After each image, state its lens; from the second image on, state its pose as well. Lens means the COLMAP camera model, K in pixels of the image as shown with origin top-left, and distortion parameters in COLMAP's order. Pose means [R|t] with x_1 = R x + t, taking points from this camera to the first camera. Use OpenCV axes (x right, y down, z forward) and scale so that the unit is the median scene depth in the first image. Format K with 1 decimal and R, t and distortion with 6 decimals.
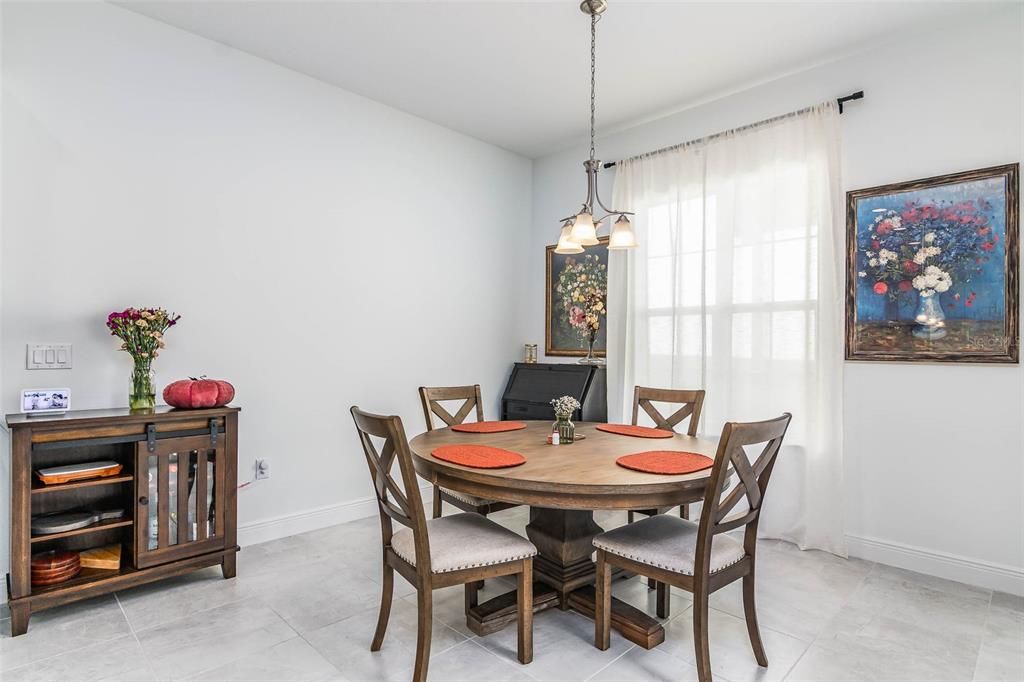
lens RADIAL K [[528.9, 0, 512.0], [0, 528.9, 341.0], [0, 0, 1]] dist [-0.001235, -0.007760]
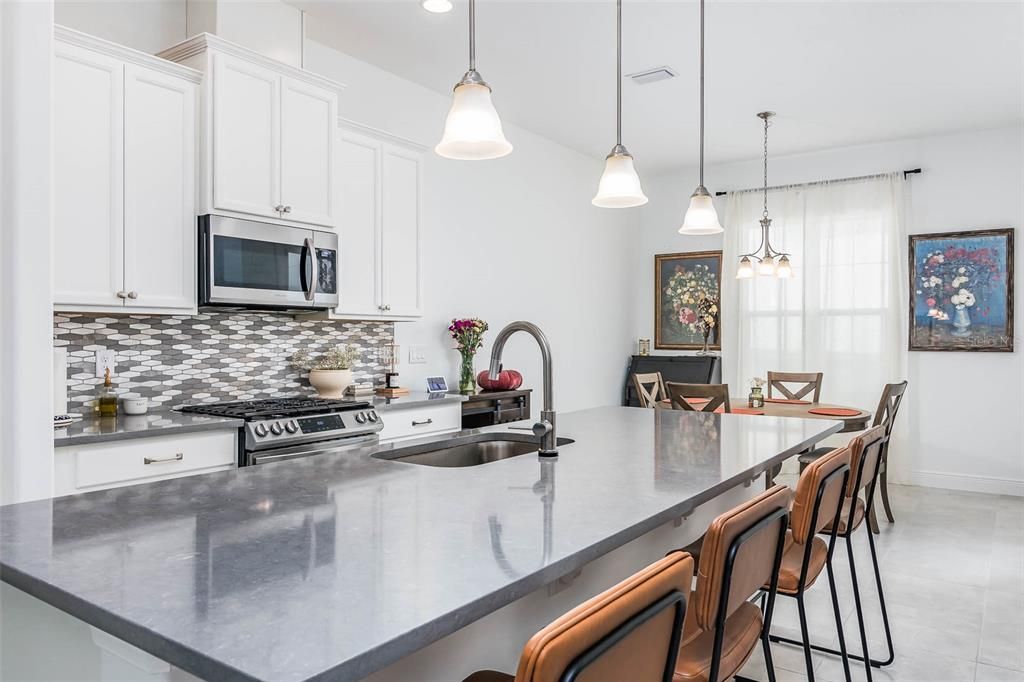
lens RADIAL K [[727.7, 0, 513.2], [0, 727.7, 330.7], [0, 0, 1]] dist [-0.004683, -0.001279]
pose [[0.984086, -0.004187, 0.177645, -0.795337], [0.003222, 0.999978, 0.005716, -0.034473], [-0.177665, -0.005053, 0.984078, -0.777365]]
